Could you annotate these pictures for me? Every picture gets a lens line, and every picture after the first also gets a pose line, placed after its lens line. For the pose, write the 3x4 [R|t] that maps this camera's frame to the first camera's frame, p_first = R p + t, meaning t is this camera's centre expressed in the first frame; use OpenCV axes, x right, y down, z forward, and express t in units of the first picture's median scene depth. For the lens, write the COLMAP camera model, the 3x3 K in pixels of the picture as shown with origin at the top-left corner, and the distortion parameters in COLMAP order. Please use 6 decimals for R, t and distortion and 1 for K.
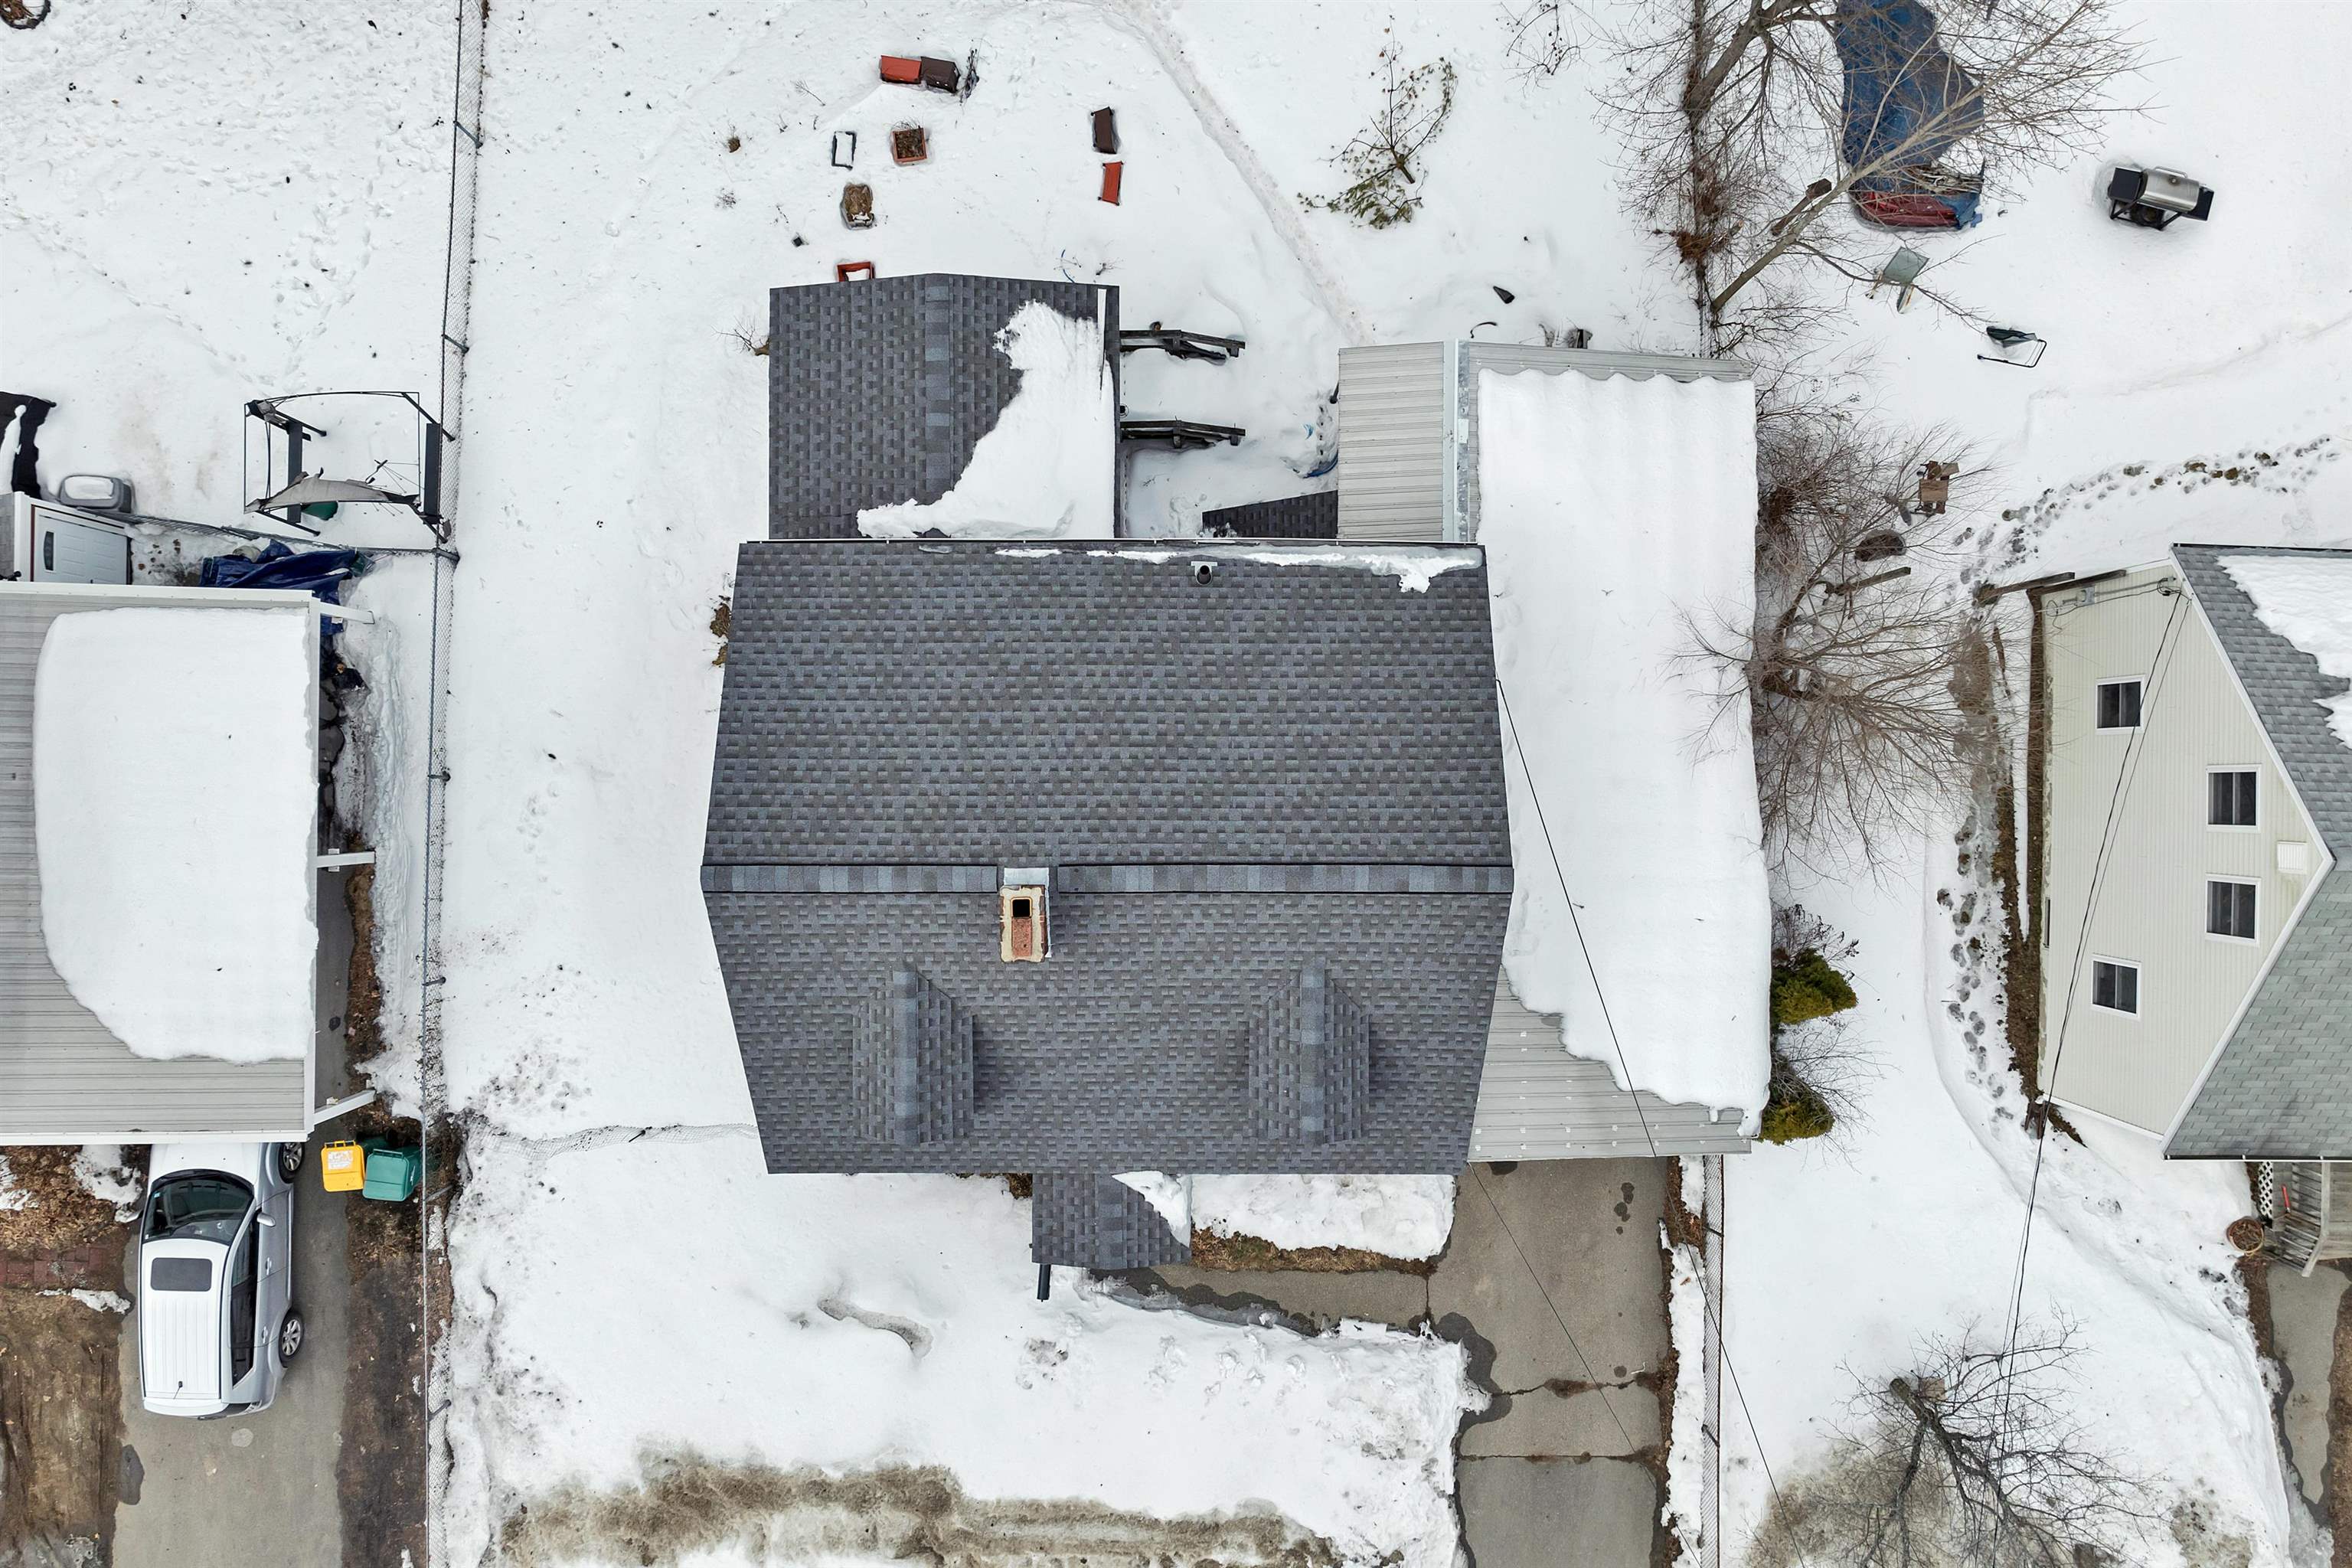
lens RADIAL K [[1696.9, 0, 1190.8], [0, 1696.9, 761.9], [0, 0, 1]] dist [-0.041975, -0.000174]
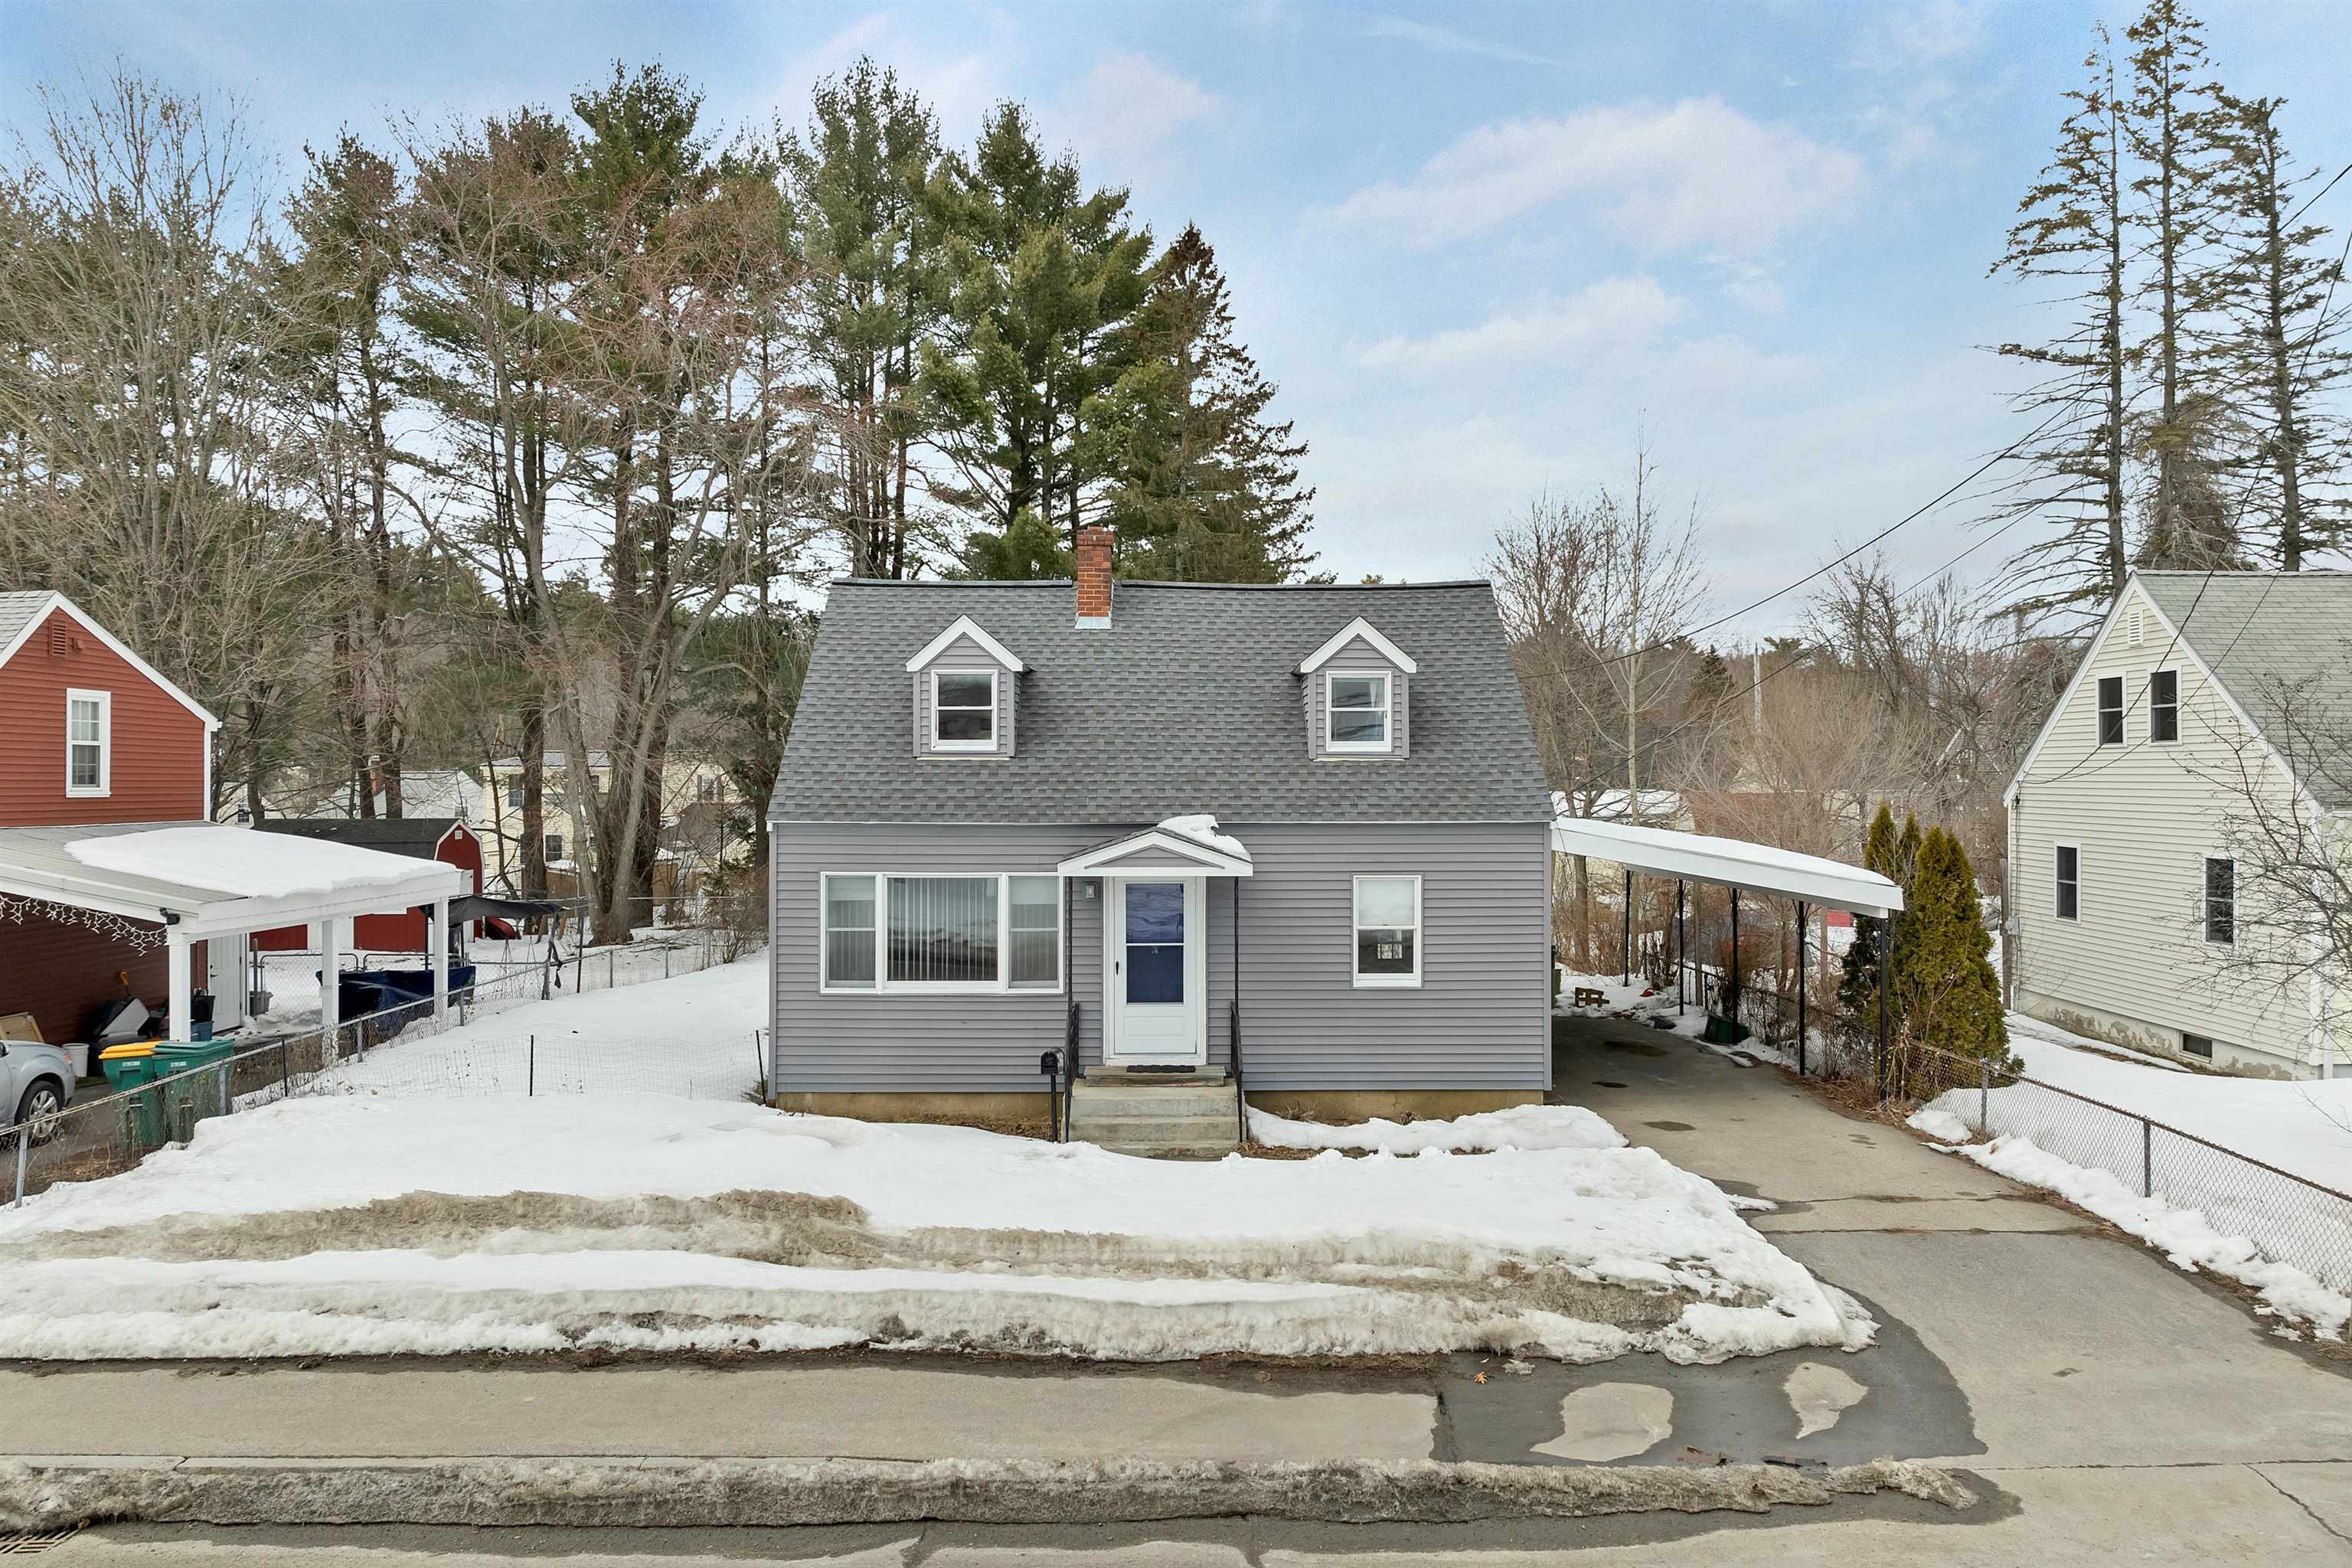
lens RADIAL K [[1696.9, 0, 1190.8], [0, 1696.9, 761.9], [0, 0, 1]] dist [-0.041975, -0.000174]
pose [[0.999630, -0.009552, 0.025465, -0.044020], [0.025496, 0.003128, -0.999670, 0.988038], [0.009469, 0.999949, 0.003371, 0.851094]]
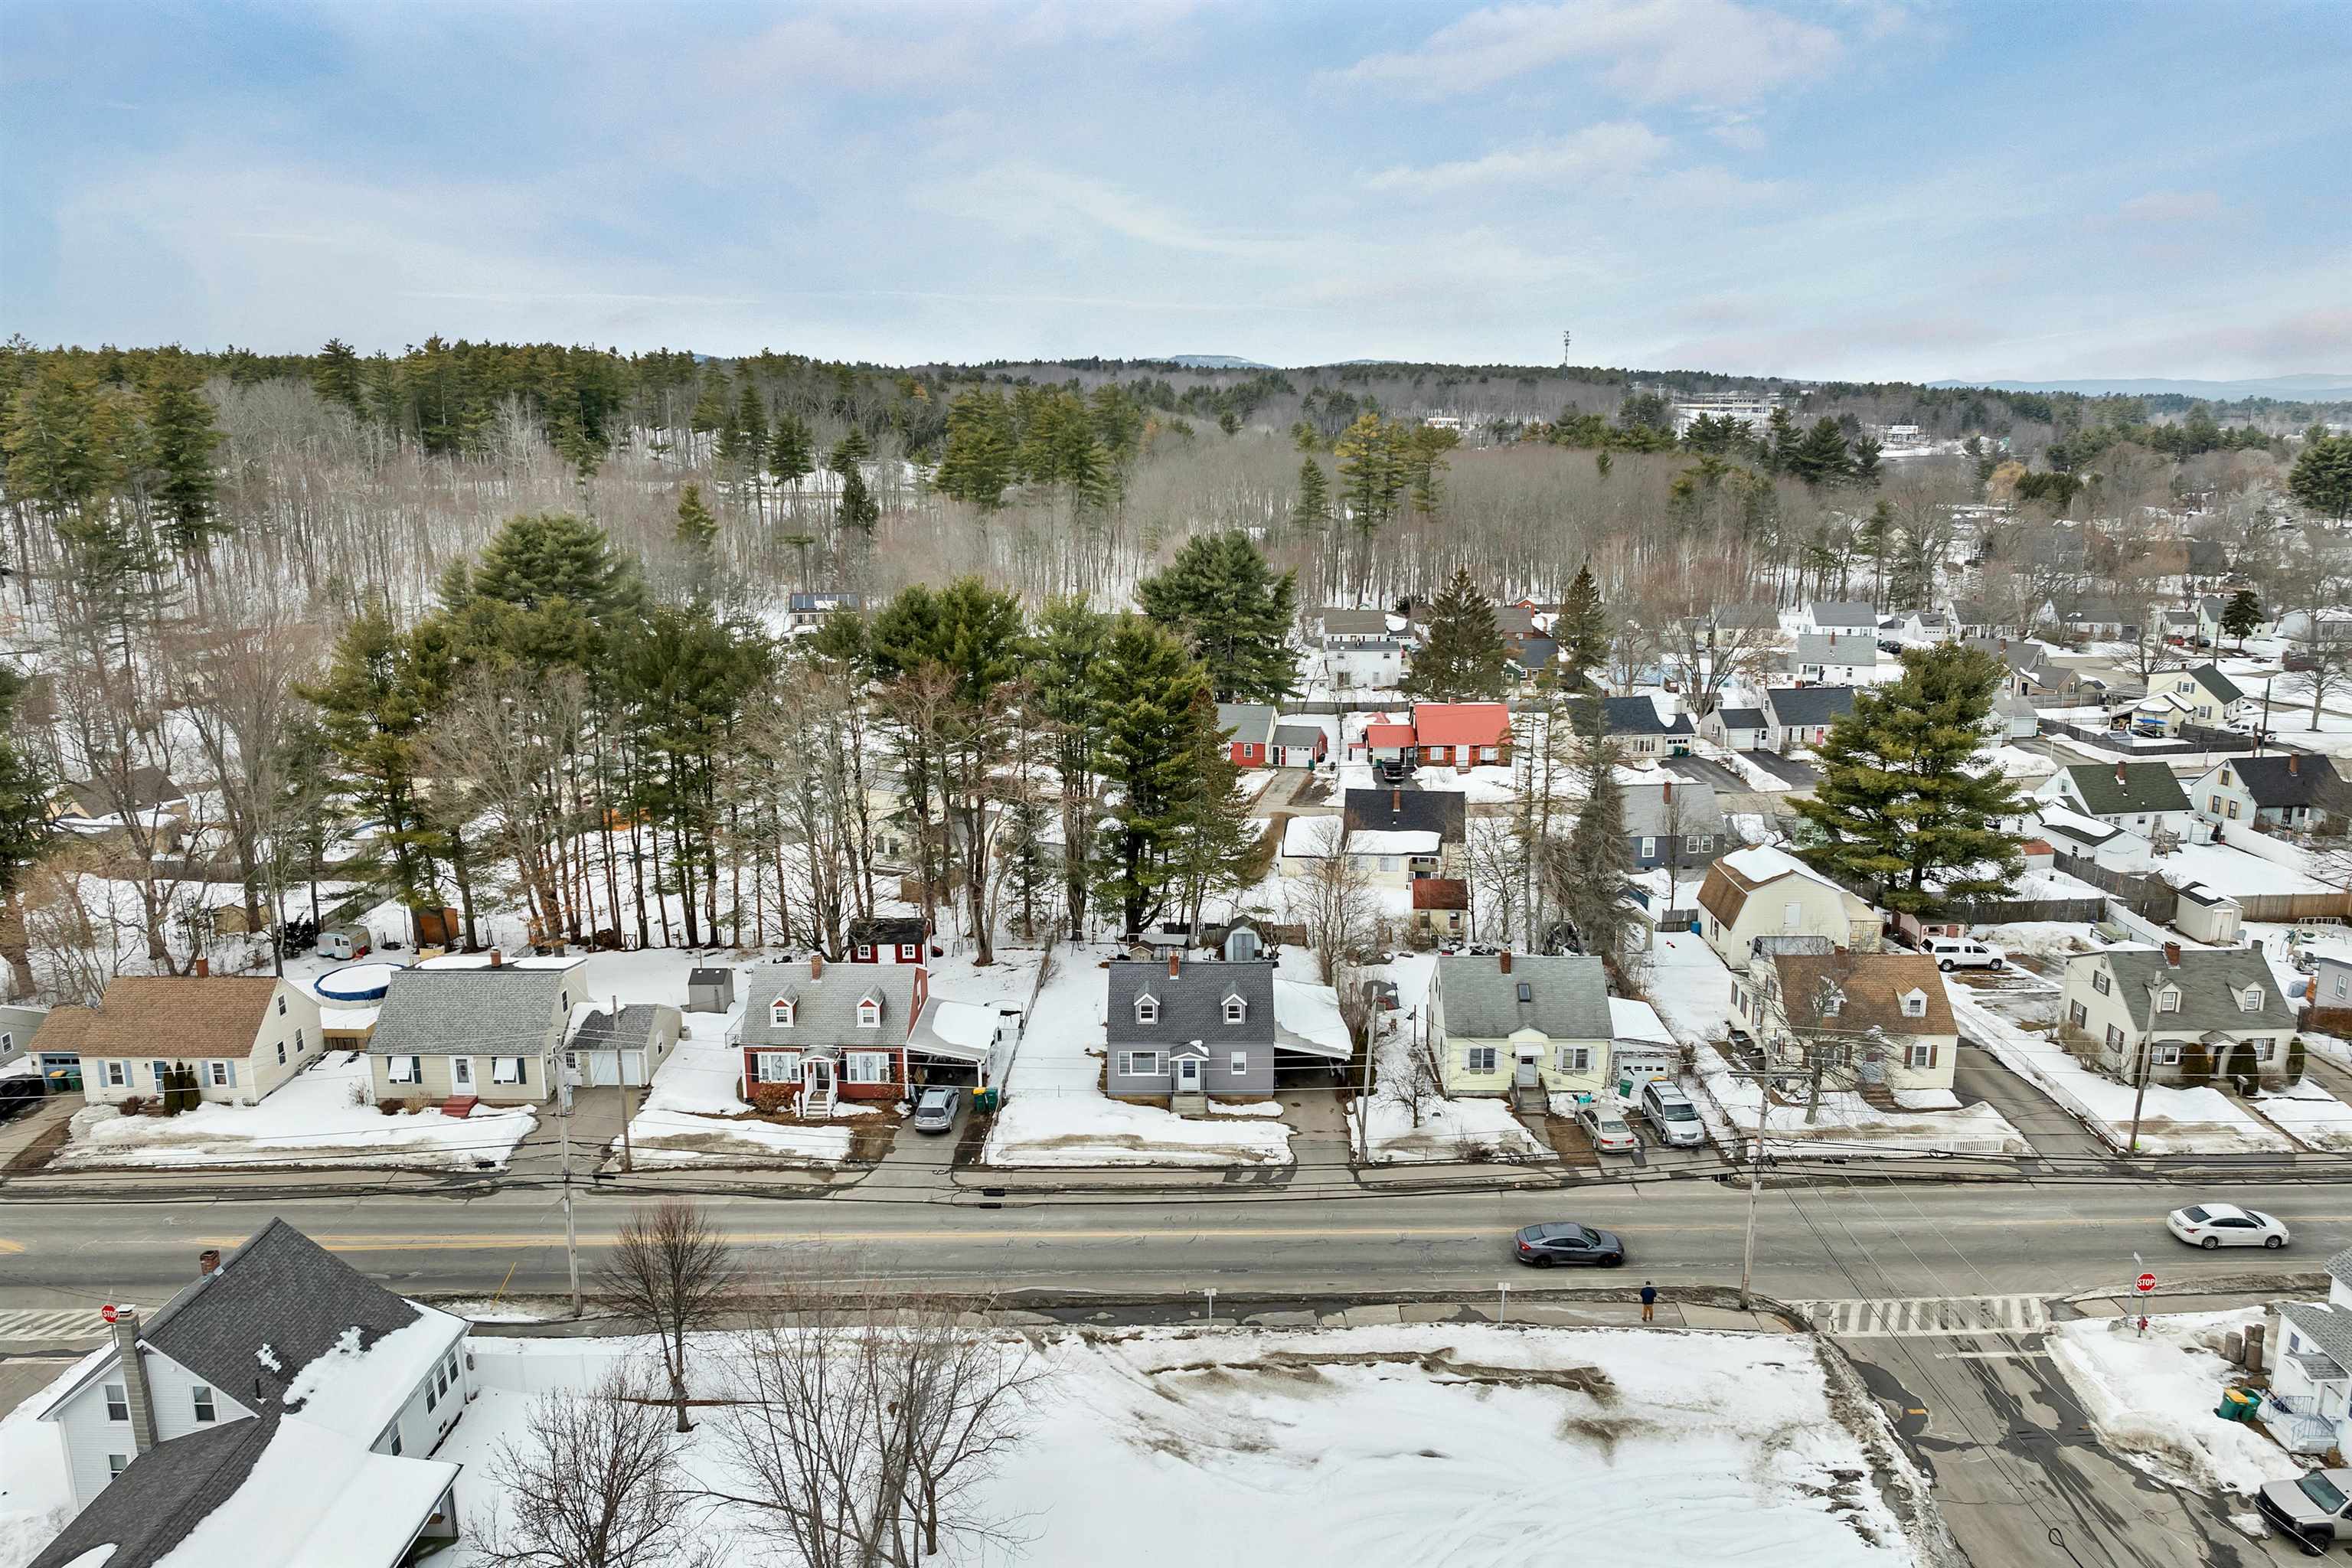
lens RADIAL K [[1696.9, 0, 1190.8], [0, 1696.9, 761.9], [0, 0, 1]] dist [-0.041975, -0.000174]
pose [[0.999905, -0.012700, -0.005274, -0.010842], [-0.002320, 0.222282, -0.974980, 3.629732], [0.013555, 0.974900, 0.222231, -0.514737]]
